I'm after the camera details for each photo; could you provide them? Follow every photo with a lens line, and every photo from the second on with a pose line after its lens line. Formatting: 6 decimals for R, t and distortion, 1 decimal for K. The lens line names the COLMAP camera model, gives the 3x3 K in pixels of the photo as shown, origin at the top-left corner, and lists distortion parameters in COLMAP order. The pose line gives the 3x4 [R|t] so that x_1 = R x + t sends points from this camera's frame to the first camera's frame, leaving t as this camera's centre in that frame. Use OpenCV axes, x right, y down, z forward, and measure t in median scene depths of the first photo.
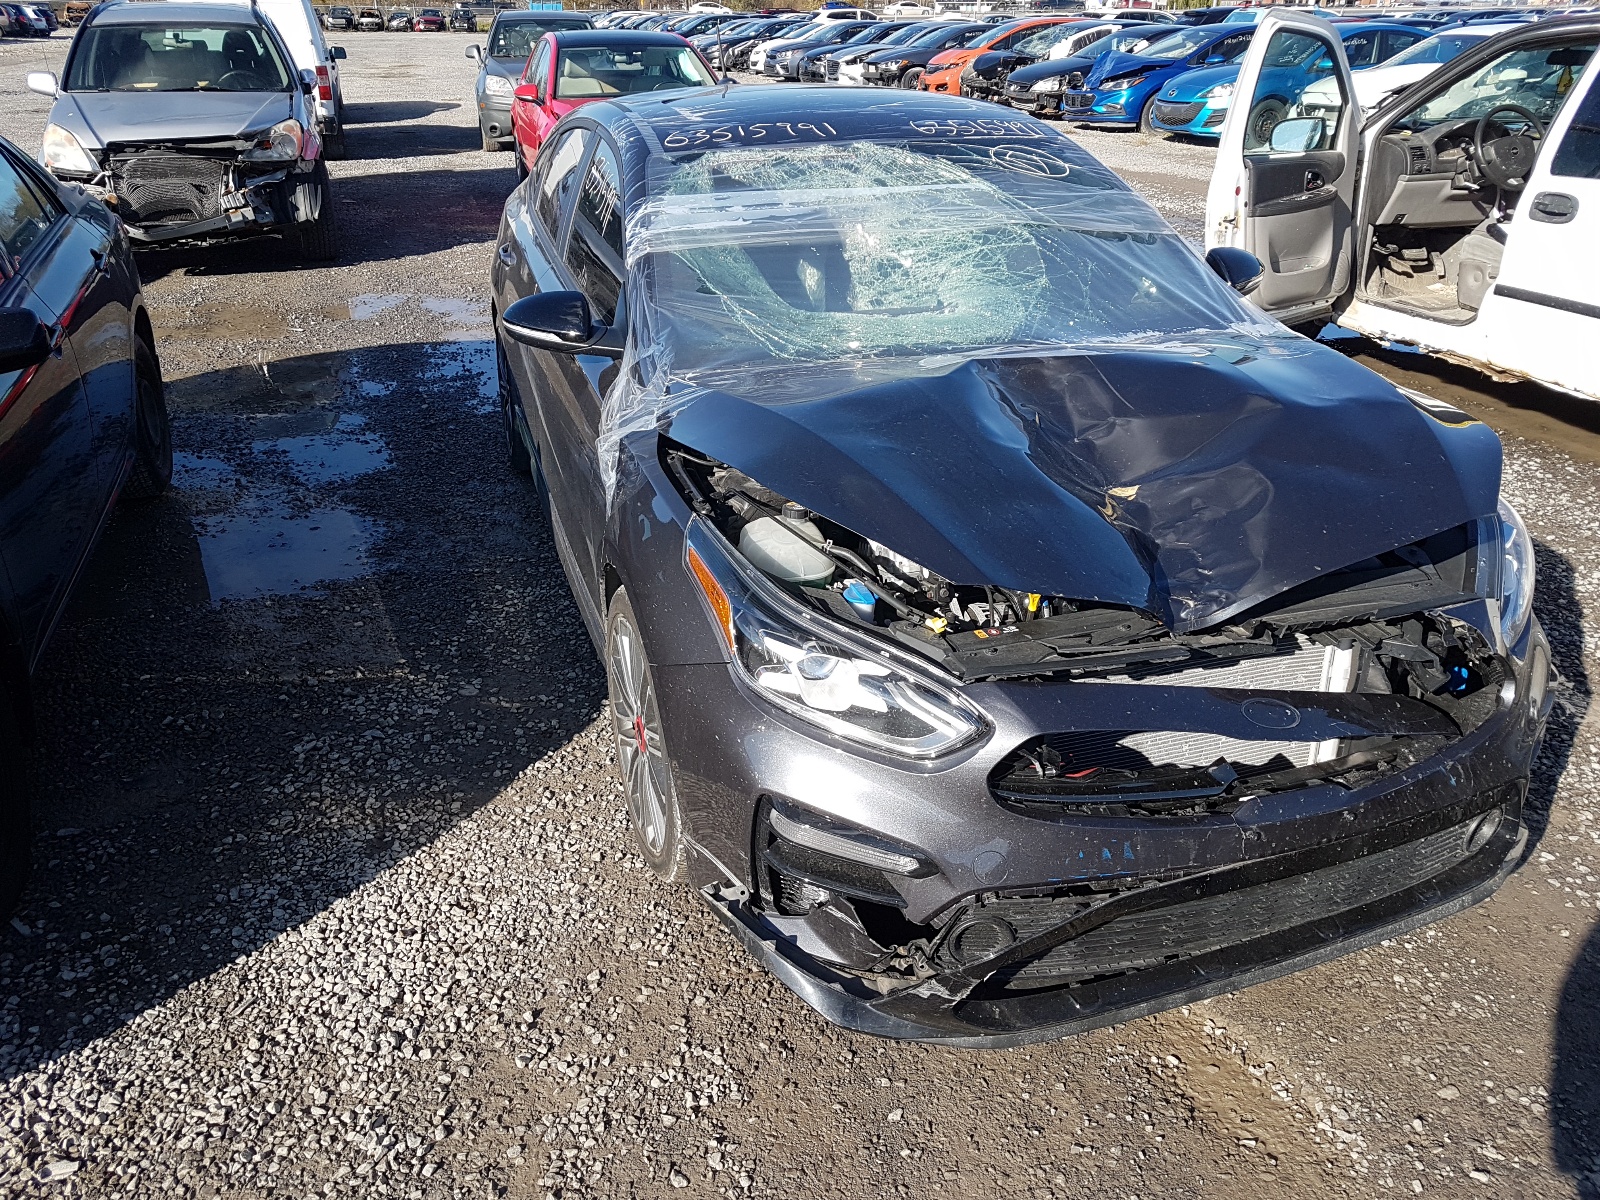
lens RADIAL K [[1200.1, 0, 799.8], [0, 1200.1, 559.6], [0, 0, 1]] dist [-0.011695, 0.000312]
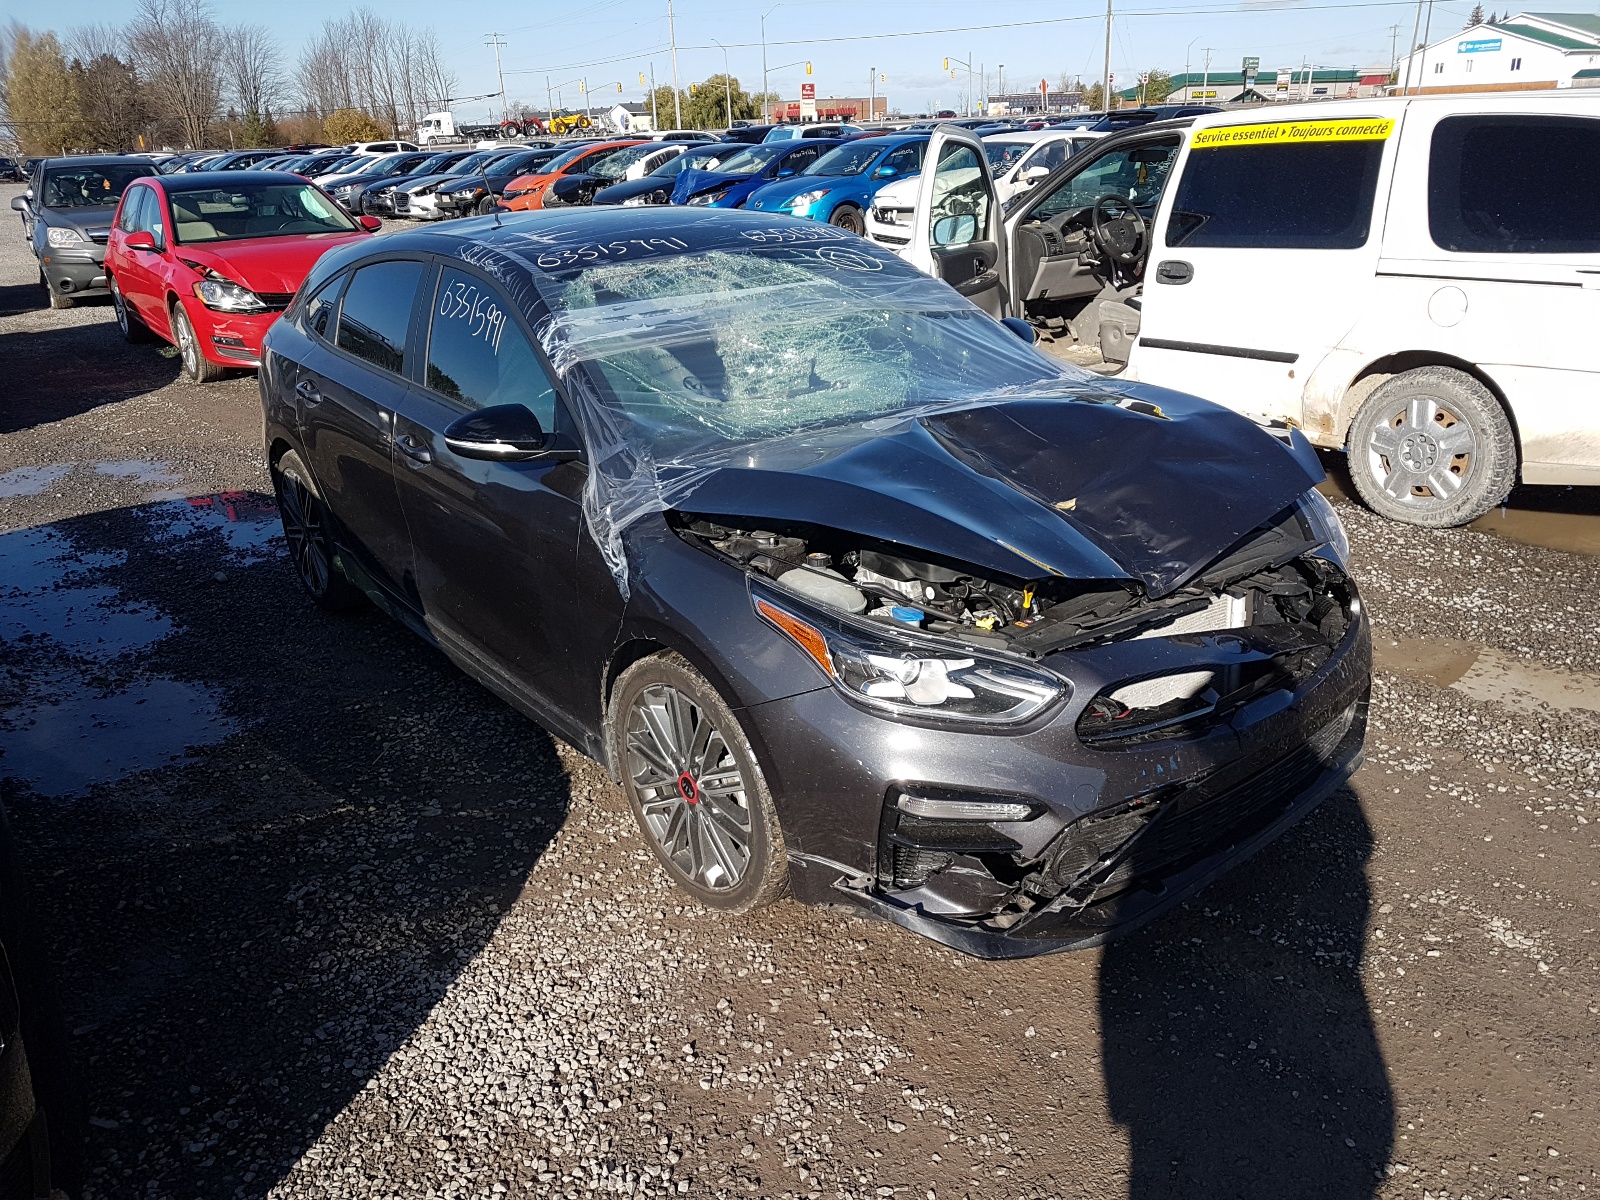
lens RADIAL K [[1225.7, 0, 800.0], [0, 1225.7, 600.0], [0, 0, 1]] dist [-0.016605, -0.004571]
pose [[0.933756, -0.155573, 0.322330, -0.325328], [0.176738, 0.983552, -0.037281, 0.031822], [-0.311228, 0.091779, 0.945893, -0.086648]]
